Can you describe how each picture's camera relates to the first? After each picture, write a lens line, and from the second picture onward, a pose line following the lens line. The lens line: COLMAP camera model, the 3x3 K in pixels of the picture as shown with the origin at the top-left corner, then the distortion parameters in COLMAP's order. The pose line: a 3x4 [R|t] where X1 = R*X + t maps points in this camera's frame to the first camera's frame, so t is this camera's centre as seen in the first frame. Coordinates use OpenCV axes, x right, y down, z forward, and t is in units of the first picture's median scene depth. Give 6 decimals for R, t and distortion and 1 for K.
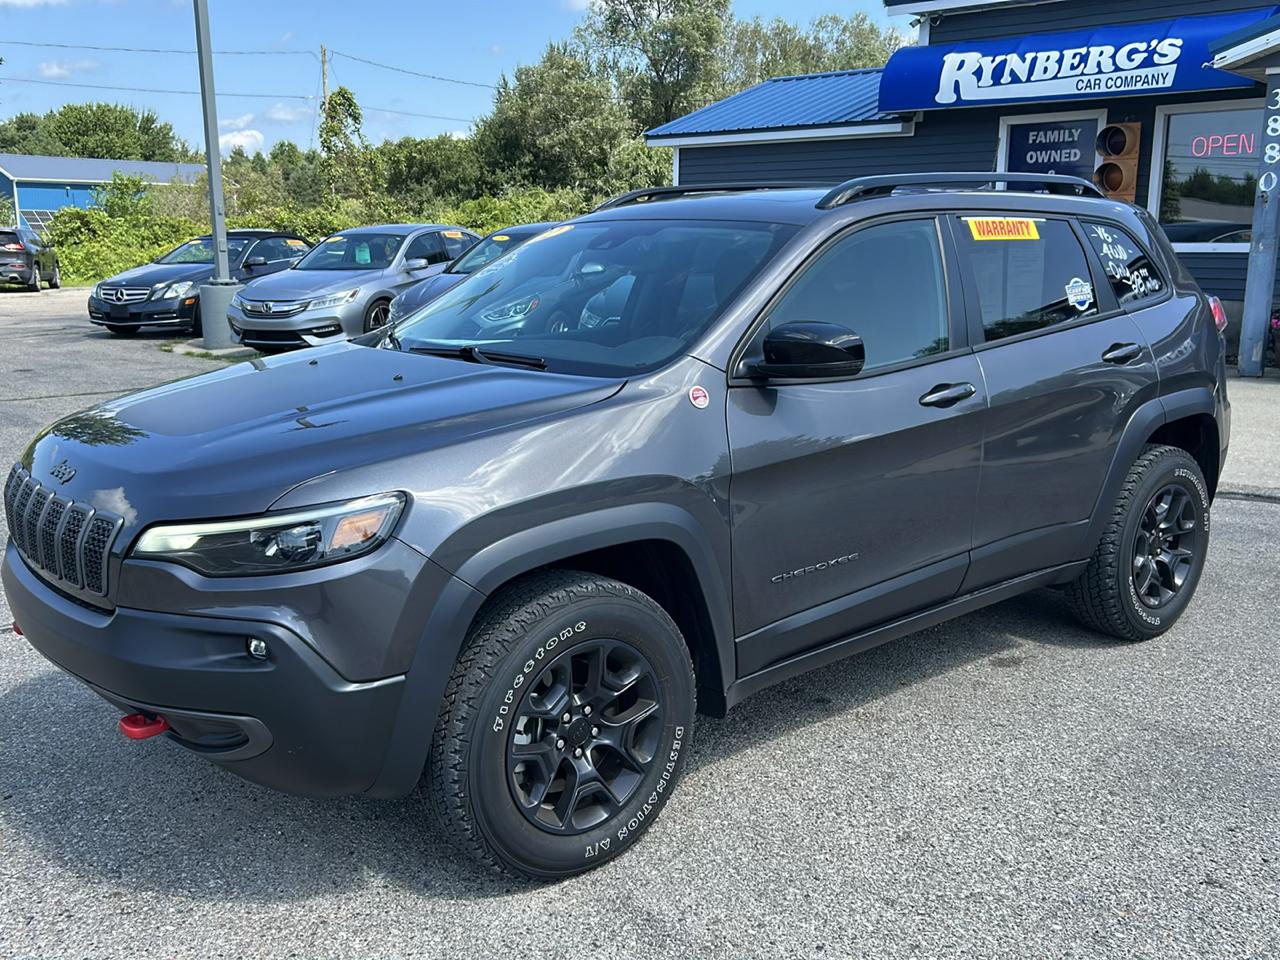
lens RADIAL K [[1228.9, 0, 639.5], [0, 1228.9, 480.8], [0, 0, 1]] dist [0.020949, 0.000000]
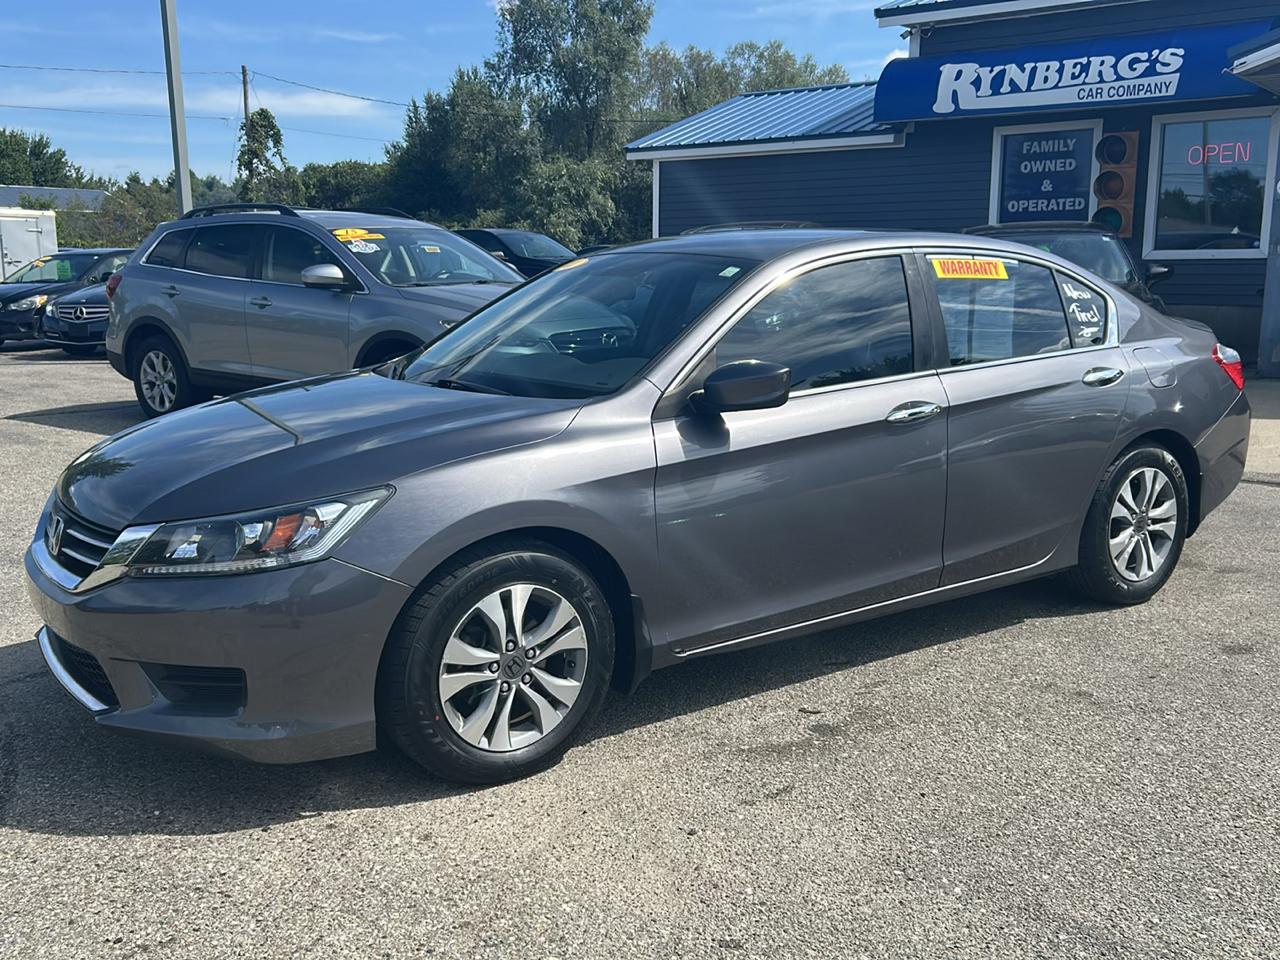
lens RADIAL K [[1228.9, 0, 639.1], [0, 1228.9, 481.4], [0, 0, 1]] dist [0.020949, 0.000000]
pose [[0.996997, -0.018145, 0.075287, -0.083942], [0.019718, 0.999601, -0.020203, 0.009336], [-0.074890, 0.021627, 0.996957, 0.025761]]
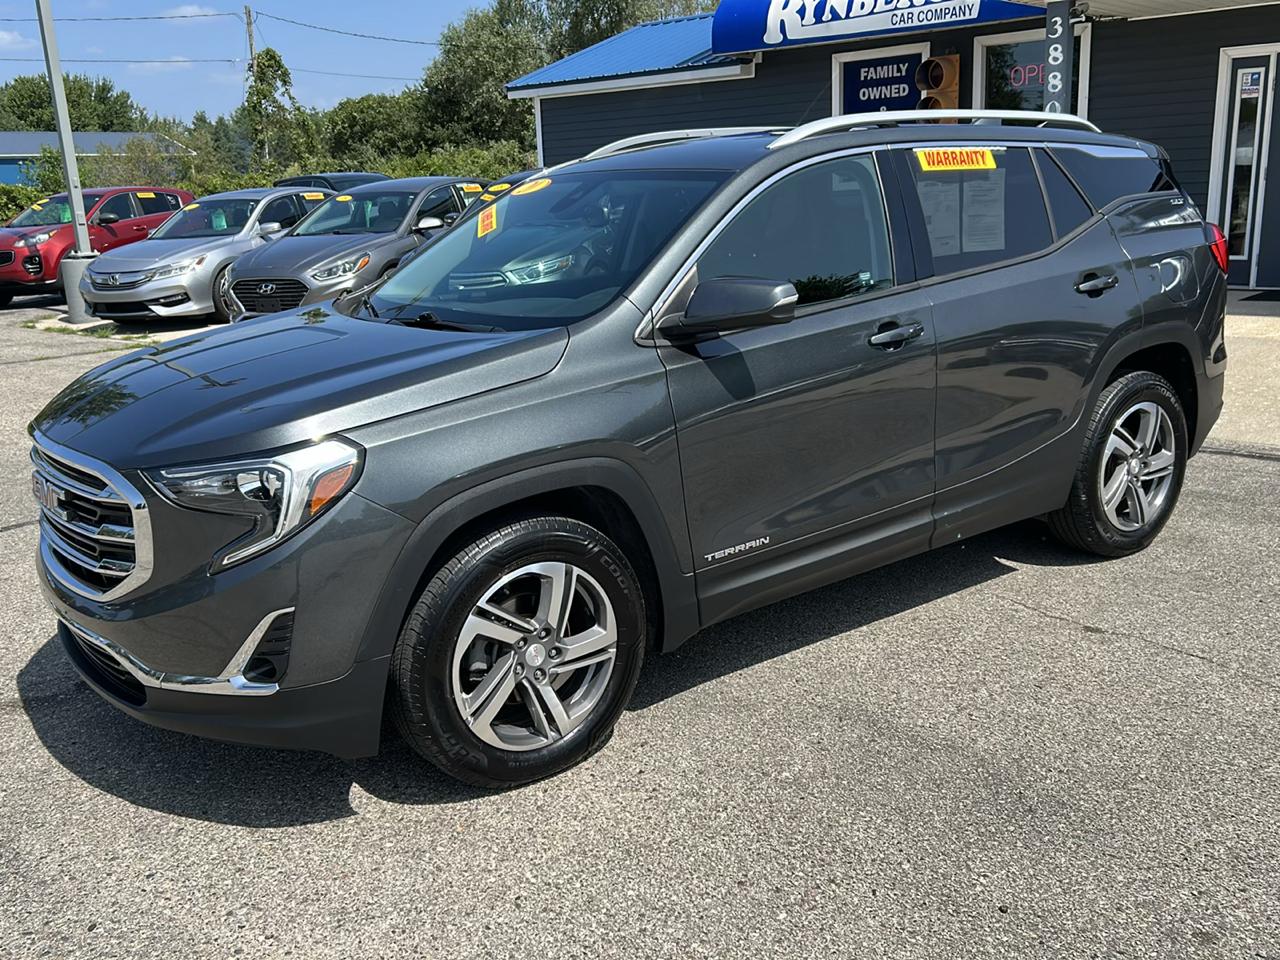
lens RADIAL K [[1228.9, 0, 639.6], [0, 1228.9, 479.9], [0, 0, 1]] dist [0.020949, 0.000000]
pose [[0.998864, -0.047382, 0.005142, 0.124019], [0.047142, 0.998108, 0.039465, 0.002823], [-0.007002, -0.039178, 0.999208, -0.012991]]
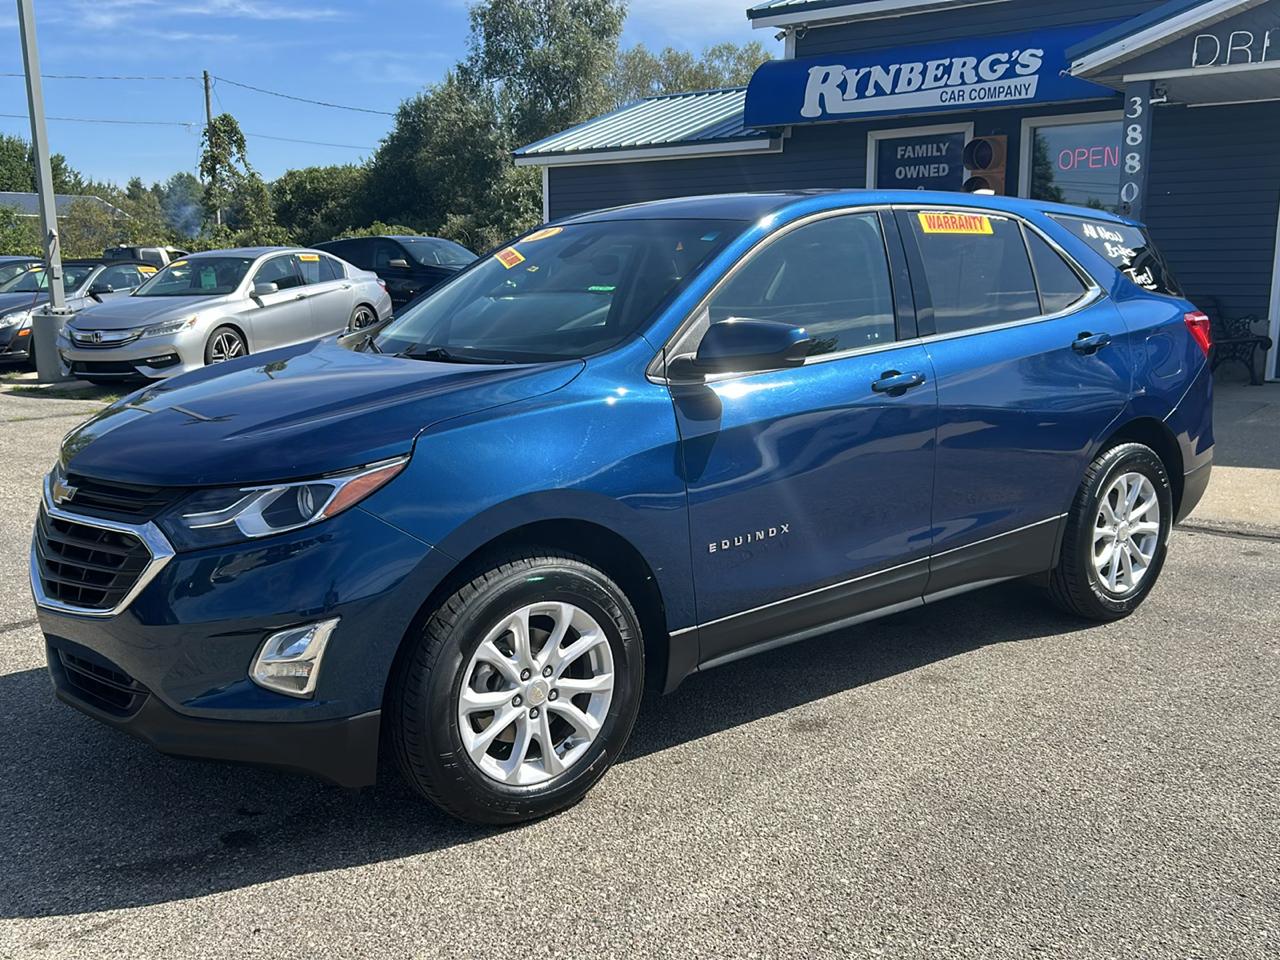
lens RADIAL K [[1228.9, 0, 638.7], [0, 1228.9, 481.3], [0, 0, 1]] dist [0.020949, 0.000000]
pose [[0.997545, -0.021438, 0.066665, 0.044798], [0.022959, 0.999491, -0.022138, -0.002230], [-0.066156, 0.023614, 0.997530, 0.053883]]
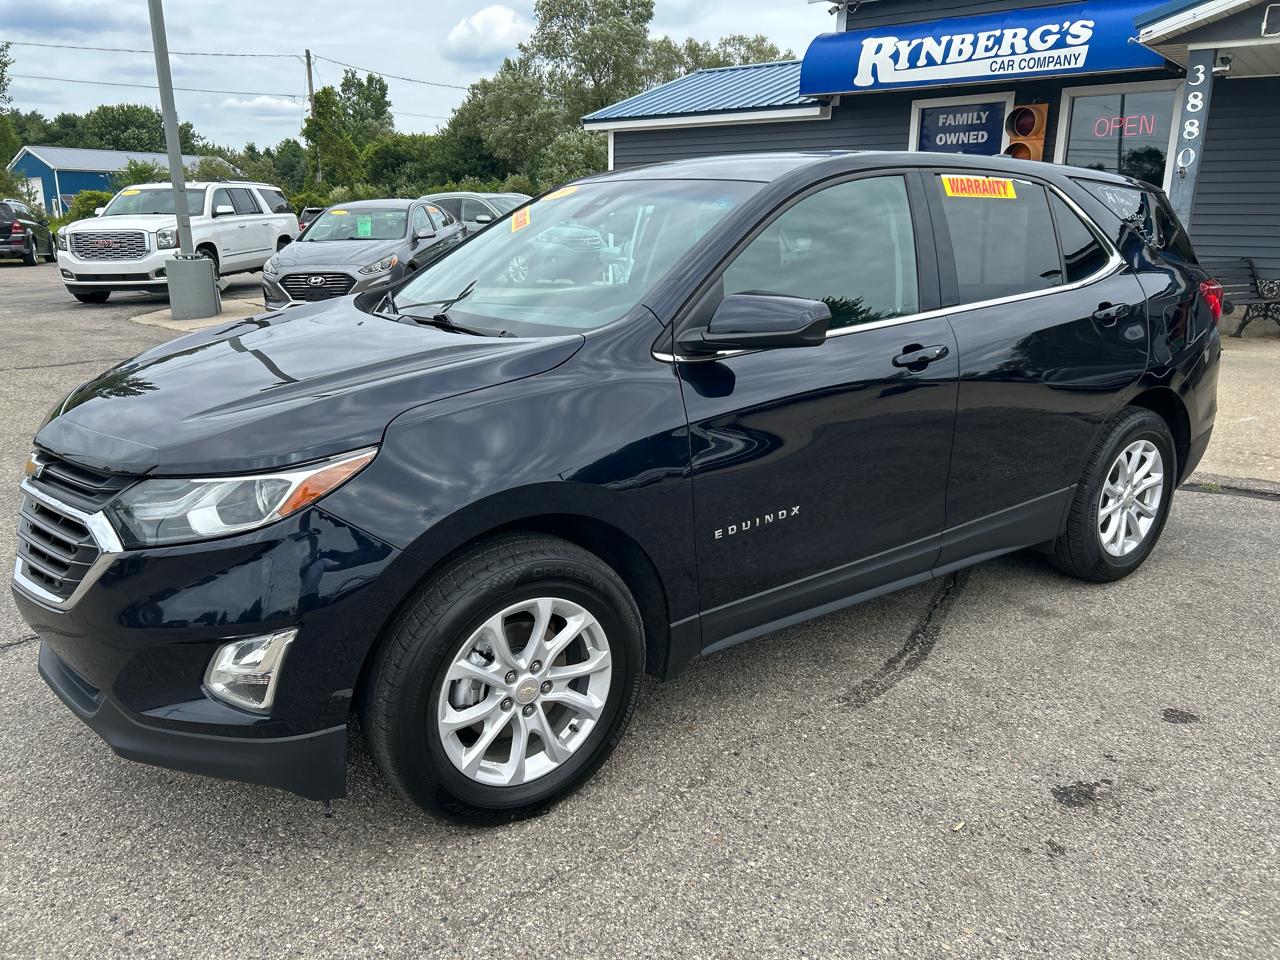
lens RADIAL K [[962.3, 0, 633.3], [0, 962.3, 476.7], [0, 0, 1]] dist [0.049388, -0.052198]
pose [[0.998743, -0.010348, 0.049043, 0.006183], [0.007225, 0.997960, 0.063431, -0.026334], [-0.049599, -0.062997, 0.996780, 0.164303]]
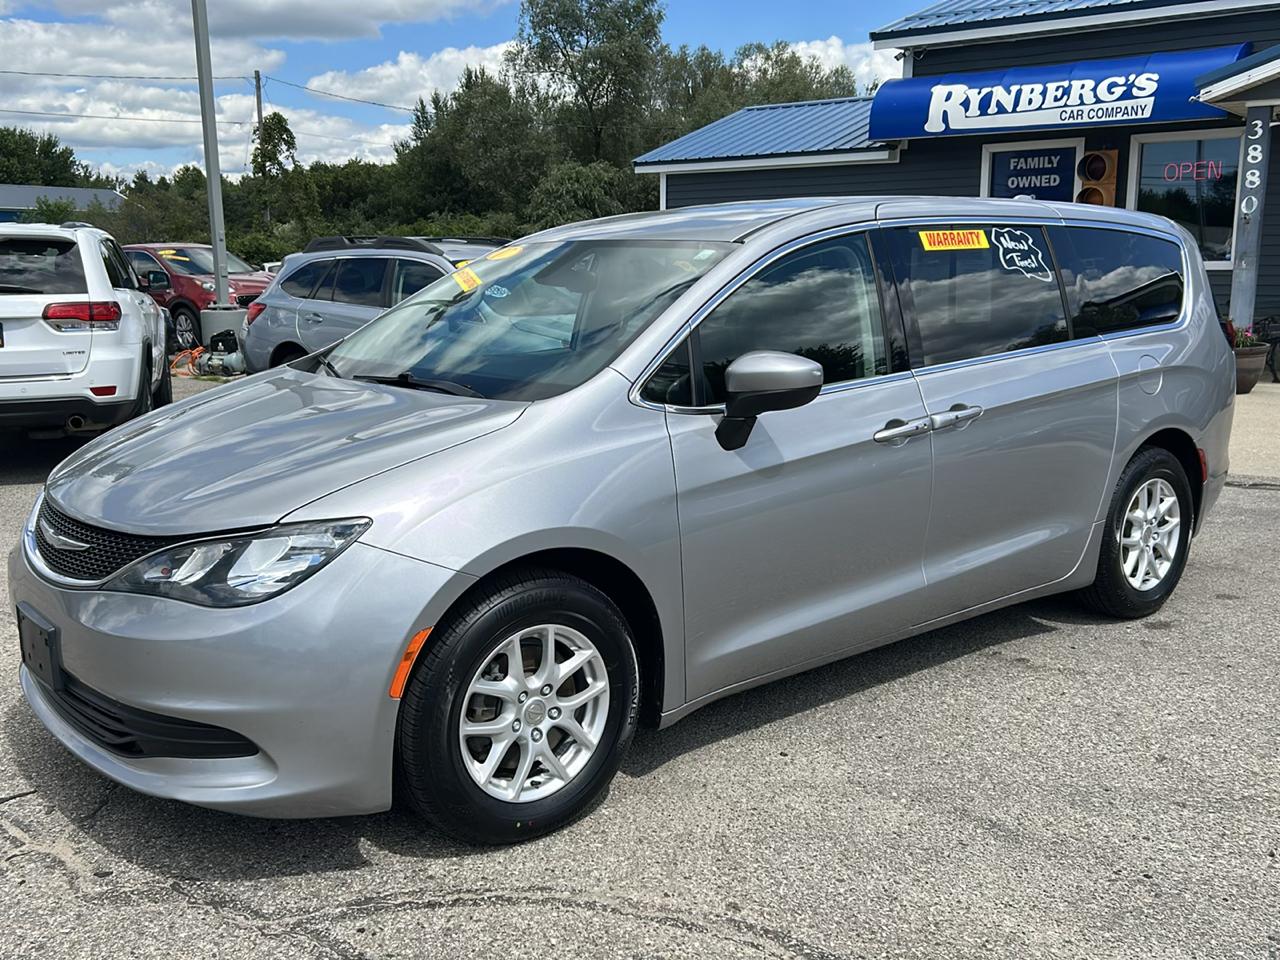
lens RADIAL K [[1228.9, 0, 638.3], [0, 1228.9, 481.7], [0, 0, 1]] dist [0.020949, 0.000000]
pose [[0.997308, -0.019844, 0.070588, -0.092334], [0.021075, 0.999638, -0.016732, 0.008122], [-0.070231, 0.018175, 0.997365, -0.039301]]
